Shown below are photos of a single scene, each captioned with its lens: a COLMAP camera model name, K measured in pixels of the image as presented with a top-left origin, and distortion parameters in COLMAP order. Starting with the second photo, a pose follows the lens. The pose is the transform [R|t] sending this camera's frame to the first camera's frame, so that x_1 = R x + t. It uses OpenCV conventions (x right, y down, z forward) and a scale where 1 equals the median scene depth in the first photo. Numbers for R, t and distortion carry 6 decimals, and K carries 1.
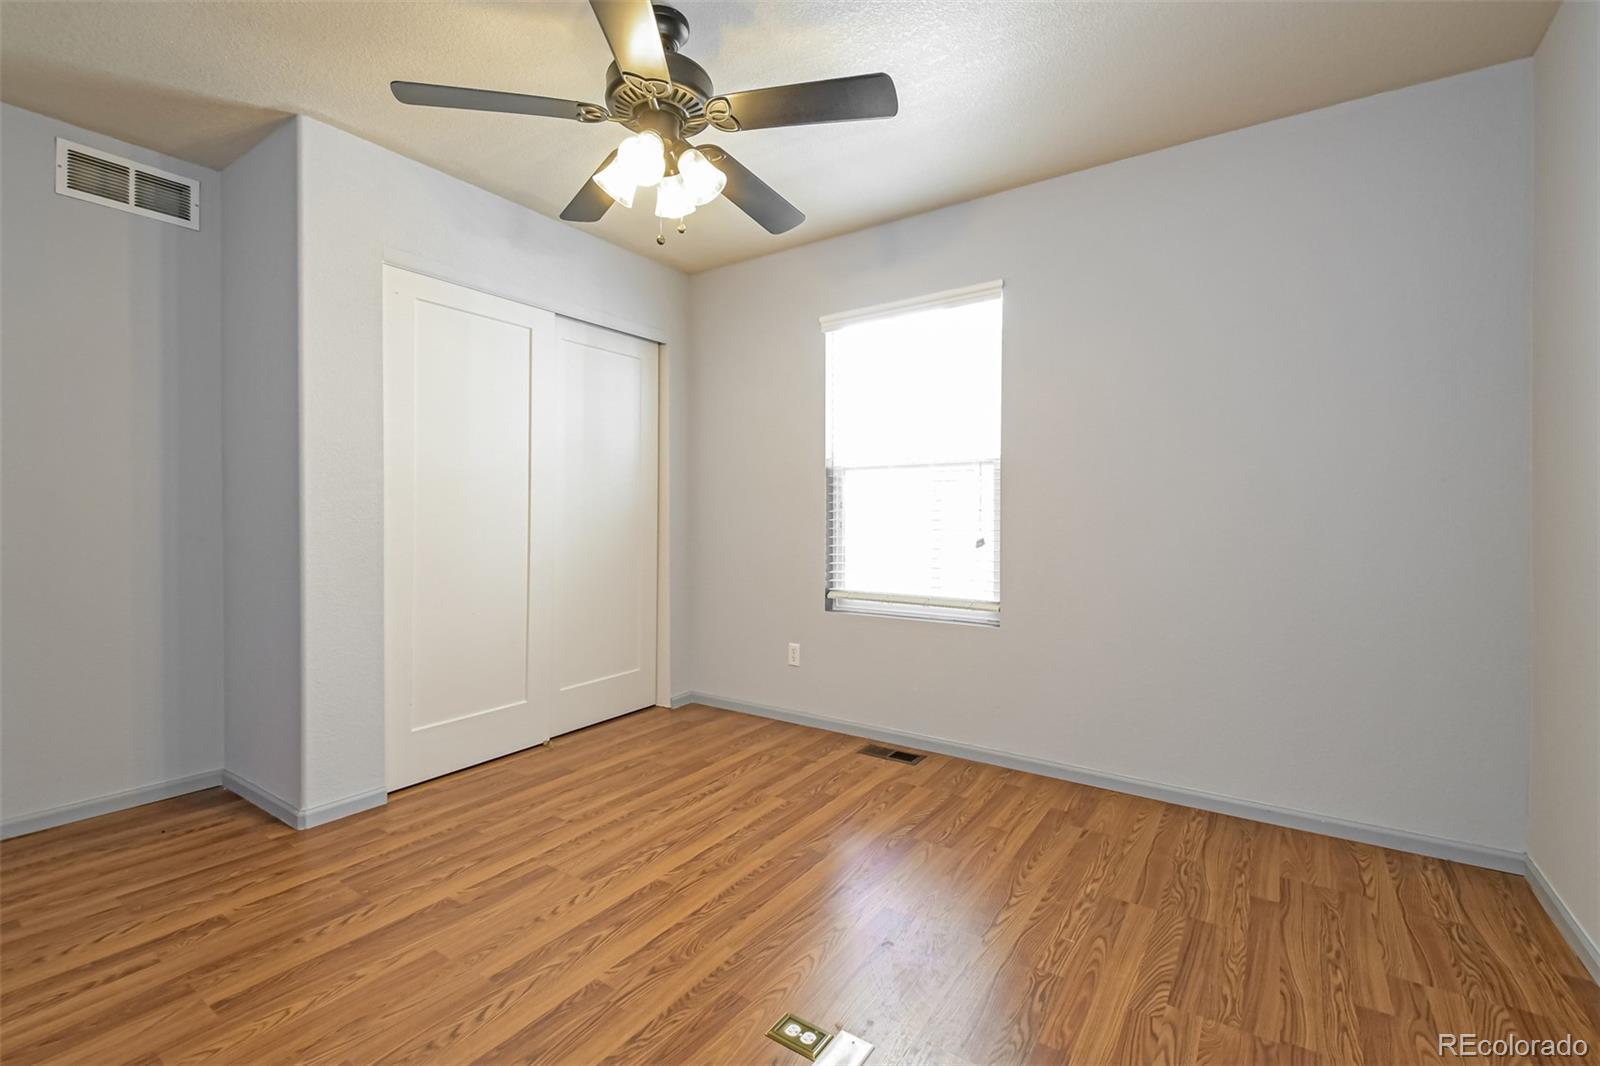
lens RADIAL K [[706.0, 0, 804.4], [0, 706.0, 532.4], [0, 0, 1]] dist [0.026183, -0.023822]
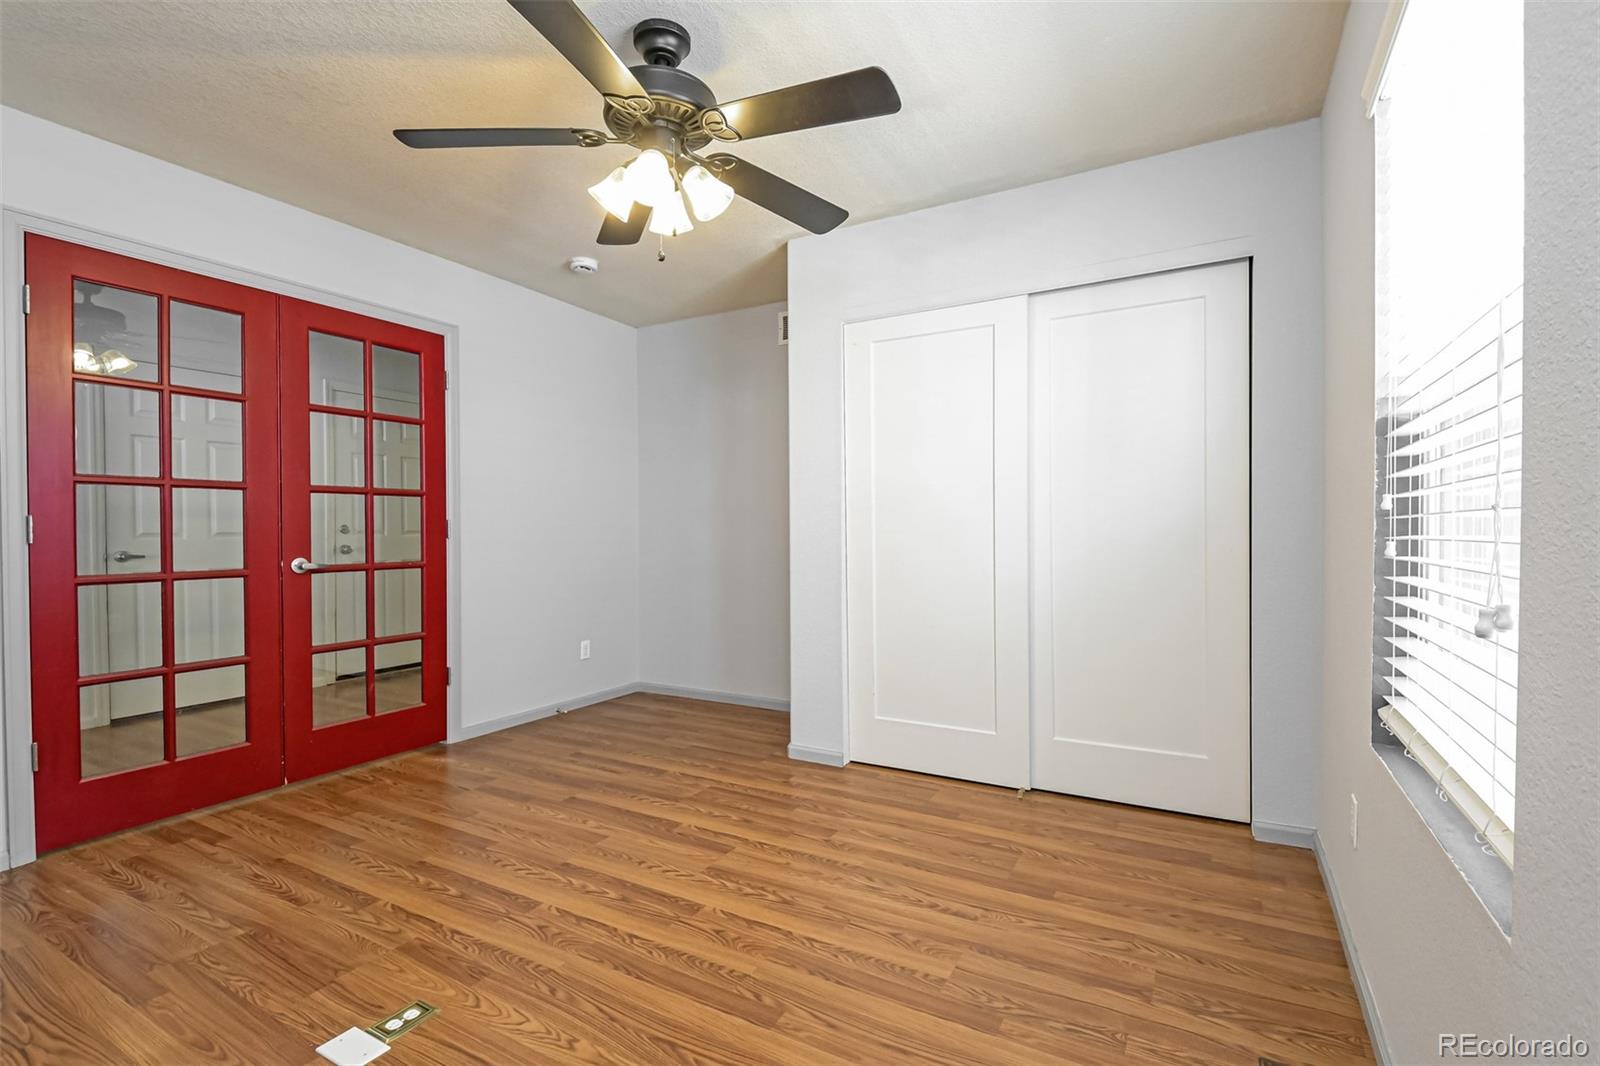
lens RADIAL K [[706.0, 0, 804.4], [0, 706.0, 532.4], [0, 0, 1]] dist [0.026183, -0.023822]
pose [[0.096391, 0.007682, -0.995314, 0.654878], [-0.024270, 0.999691, 0.005365, -0.026941], [0.995048, 0.023640, 0.096548, 0.873617]]
